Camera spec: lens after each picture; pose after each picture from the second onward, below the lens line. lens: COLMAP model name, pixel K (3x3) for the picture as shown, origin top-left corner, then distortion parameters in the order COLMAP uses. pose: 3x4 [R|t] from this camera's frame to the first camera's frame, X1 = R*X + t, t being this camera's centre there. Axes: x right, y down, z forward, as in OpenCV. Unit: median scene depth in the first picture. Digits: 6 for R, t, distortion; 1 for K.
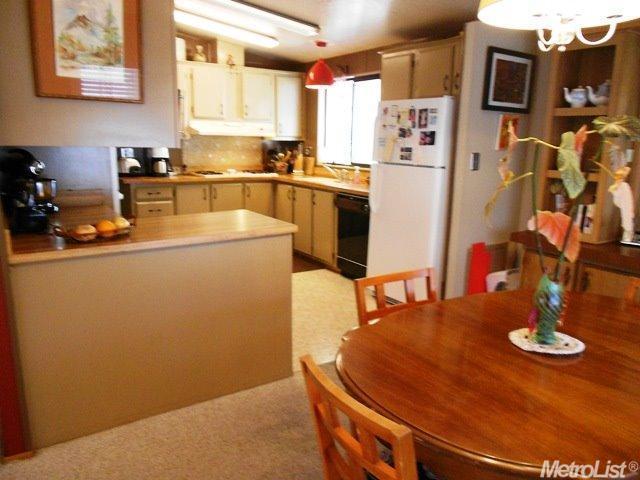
lens RADIAL K [[488.8, 0, 319.9], [0, 488.8, 251.1], [0, 0, 1]] dist [-0.001438, -0.004967]
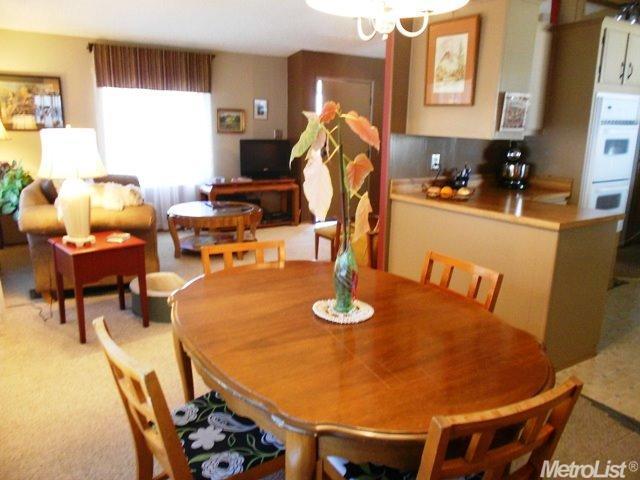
lens RADIAL K [[499.8, 0, 320.9], [0, 499.8, 250.0], [0, 0, 1]] dist [-0.008117, -0.004704]
pose [[-0.011780, 0.226759, -0.973880, 0.687771], [-0.241920, 0.944367, 0.222813, -0.080794], [0.970225, 0.238225, 0.043733, 0.392189]]
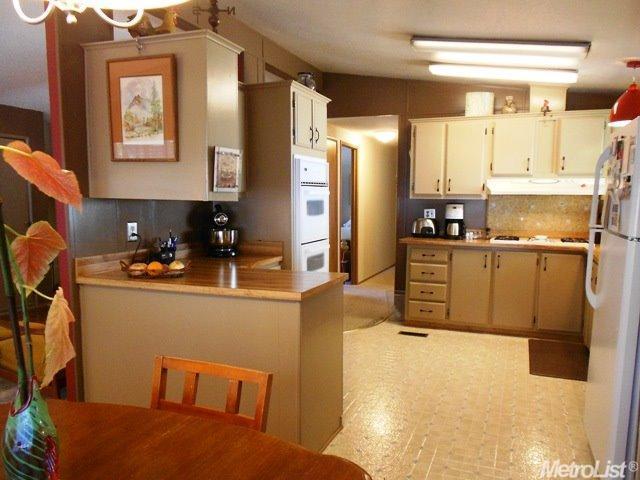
lens RADIAL K [[499.8, 0, 320.9], [0, 499.8, 250.0], [0, 0, 1]] dist [-0.008117, -0.004704]
pose [[0.582693, 0.069144, -0.809746, 0.484028], [-0.180325, 0.982537, -0.045863, -0.068447], [0.792434, 0.172742, 0.584986, 0.394126]]
